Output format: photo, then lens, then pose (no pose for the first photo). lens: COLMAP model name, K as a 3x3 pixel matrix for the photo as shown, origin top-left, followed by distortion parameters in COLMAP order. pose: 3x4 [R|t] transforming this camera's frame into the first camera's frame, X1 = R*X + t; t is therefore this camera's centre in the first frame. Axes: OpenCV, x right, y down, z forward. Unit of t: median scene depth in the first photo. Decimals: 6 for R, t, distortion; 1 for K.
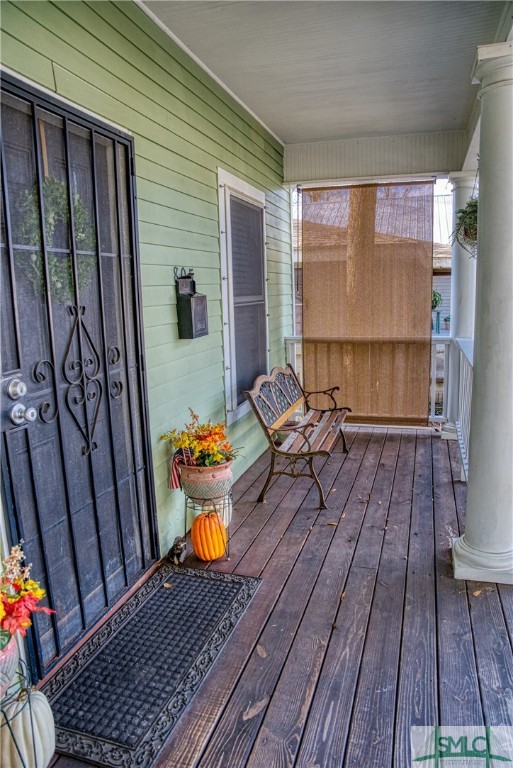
lens RADIAL K [[532.7, 0, 254.0], [0, 532.7, 383.8], [0, 0, 1]] dist [-0.168937, 0.119307]
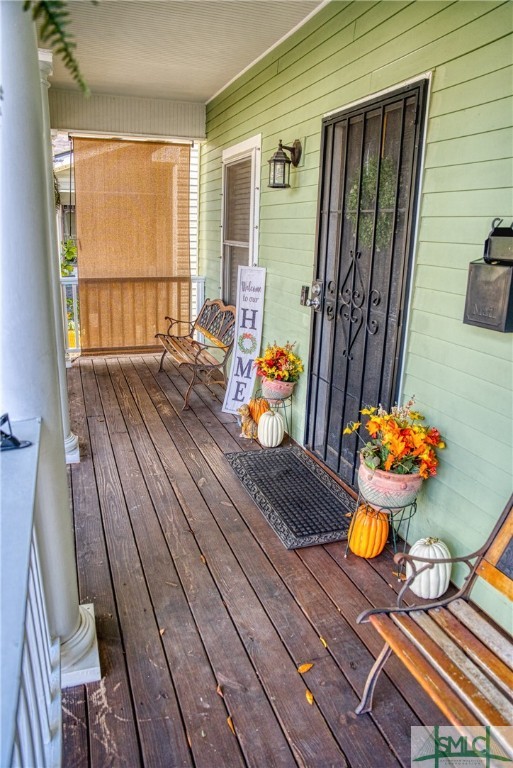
lens RADIAL K [[532.7, 0, 254.5], [0, 532.7, 381.9], [0, 0, 1]] dist [-0.168937, 0.119307]
pose [[-0.796631, 0.173508, -0.579028, 0.664333], [-0.110386, 0.900050, 0.421574, -0.354359], [0.594301, 0.399756, -0.697855, 1.753515]]
